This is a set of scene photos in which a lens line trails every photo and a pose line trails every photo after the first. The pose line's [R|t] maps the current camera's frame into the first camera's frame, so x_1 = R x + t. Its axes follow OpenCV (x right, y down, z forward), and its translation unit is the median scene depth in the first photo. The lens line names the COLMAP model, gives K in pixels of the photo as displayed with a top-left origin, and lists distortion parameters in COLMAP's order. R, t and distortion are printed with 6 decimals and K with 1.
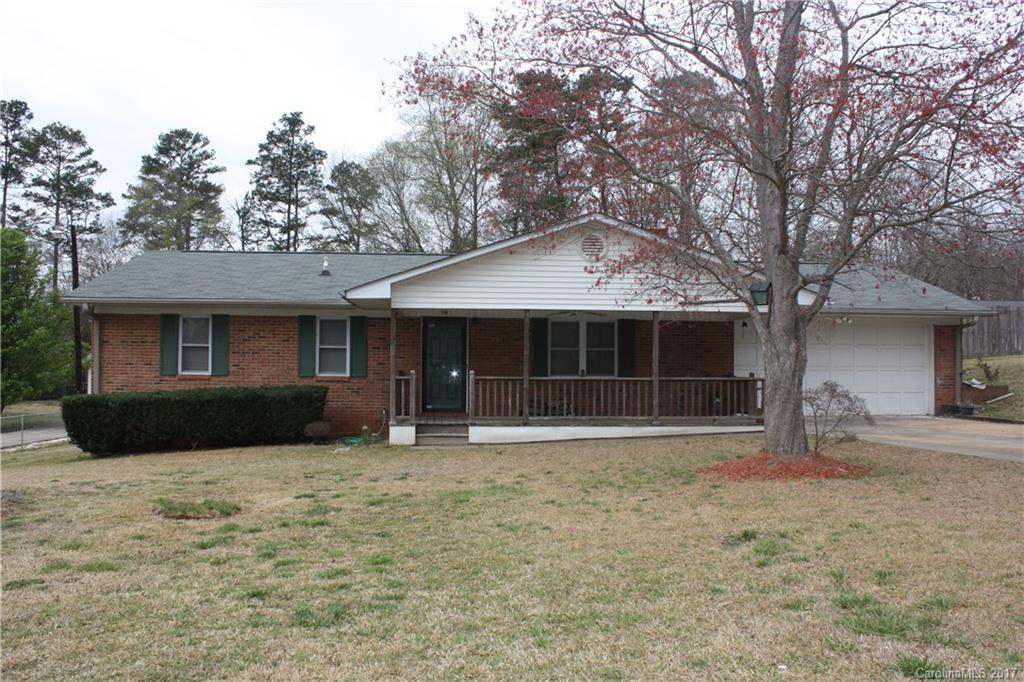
lens RADIAL K [[857.5, 0, 511.1], [0, 857.5, 335.8], [0, 0, 1]] dist [-0.135862, 0.081537]
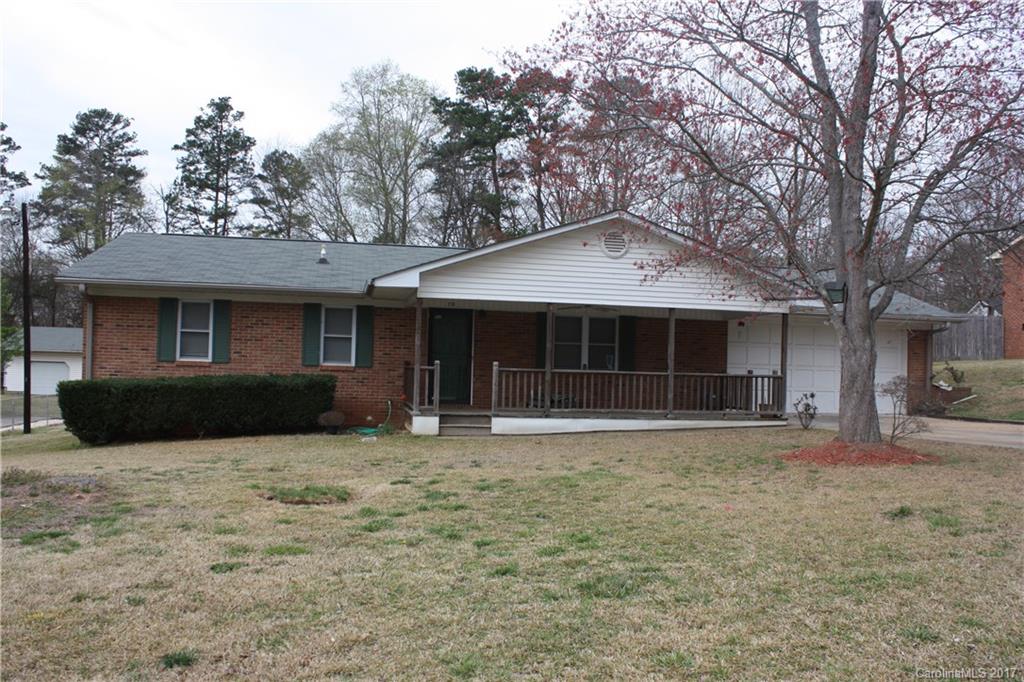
lens RADIAL K [[857.5, 0, 512.0], [0, 857.5, 343.4], [0, 0, 1]] dist [-0.135862, 0.081537]
pose [[0.993109, 0.023156, 0.114885, -0.125590], [-0.024326, 0.999665, 0.008788, 0.008291], [-0.114643, -0.011522, 0.993340, -0.001180]]
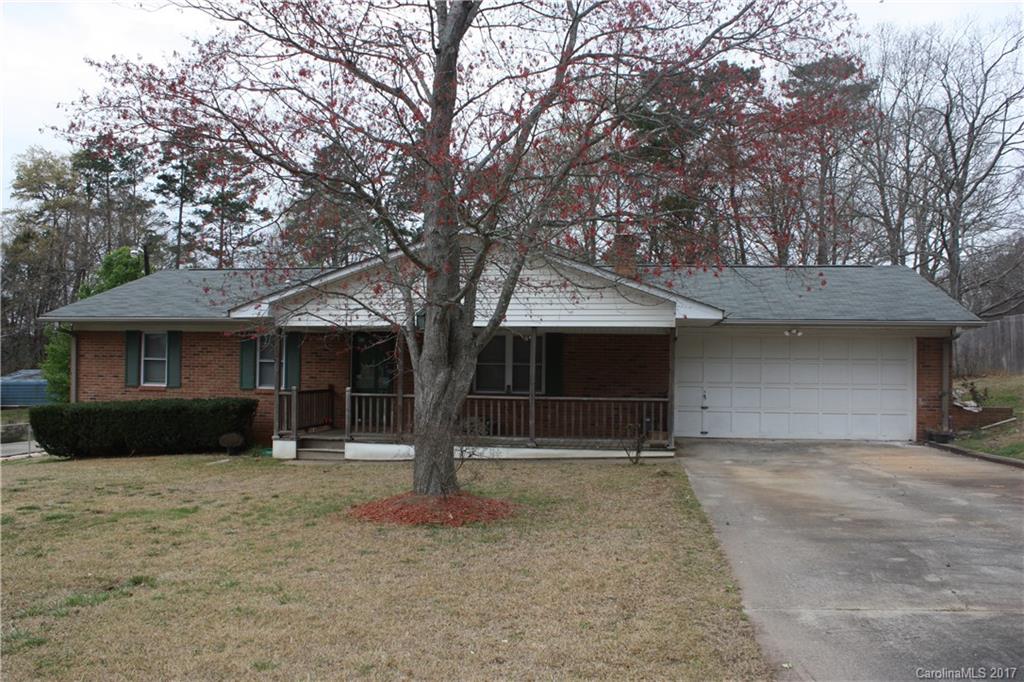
lens RADIAL K [[857.5, 0, 510.2], [0, 857.5, 343.8], [0, 0, 1]] dist [-0.135862, 0.081537]
pose [[0.969336, -0.001957, -0.245730, 0.338881], [0.004181, 0.999955, 0.008531, -0.016225], [0.245702, -0.009296, 0.969301, 0.065241]]
